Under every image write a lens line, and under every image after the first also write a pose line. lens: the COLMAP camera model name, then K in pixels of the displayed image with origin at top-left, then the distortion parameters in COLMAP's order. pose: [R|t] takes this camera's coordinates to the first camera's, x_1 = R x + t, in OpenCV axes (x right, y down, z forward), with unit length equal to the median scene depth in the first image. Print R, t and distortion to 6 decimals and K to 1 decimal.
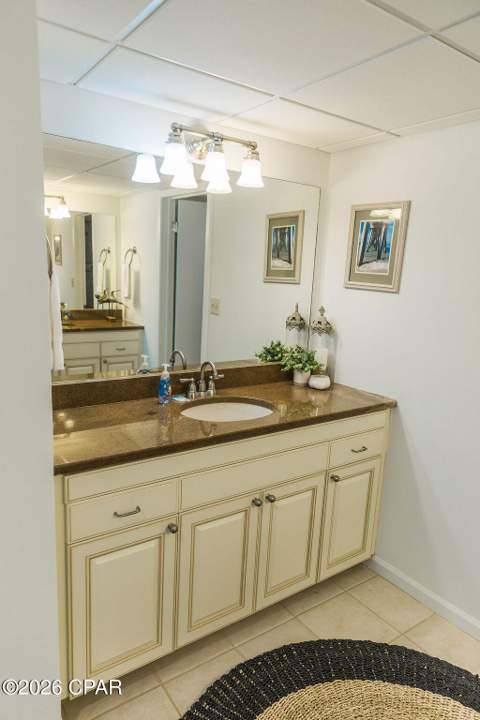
lens RADIAL K [[467.3, 0, 243.2], [0, 467.3, 364.2], [0, 0, 1]] dist [0.004348, 0.000948]
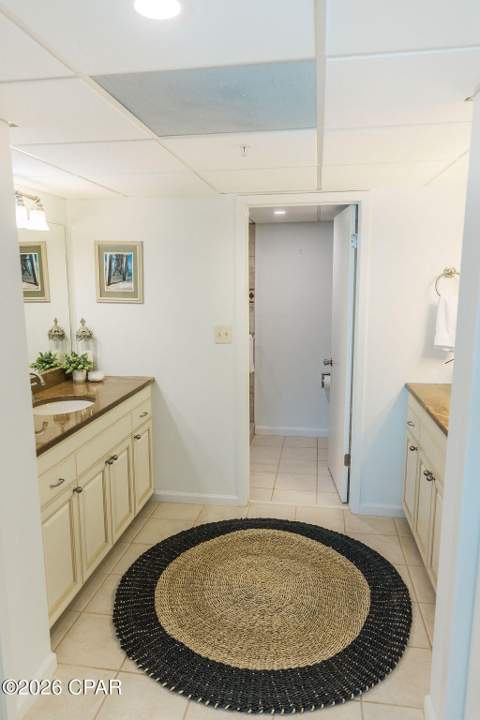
lens RADIAL K [[467.3, 0, 243.2], [0, 467.3, 364.2], [0, 0, 1]] dist [0.004348, 0.000948]
pose [[0.703369, -0.175566, 0.688802, -0.463752], [0.176294, 0.981829, 0.070232, -0.014637], [-0.688616, 0.072033, 0.721539, -0.234284]]
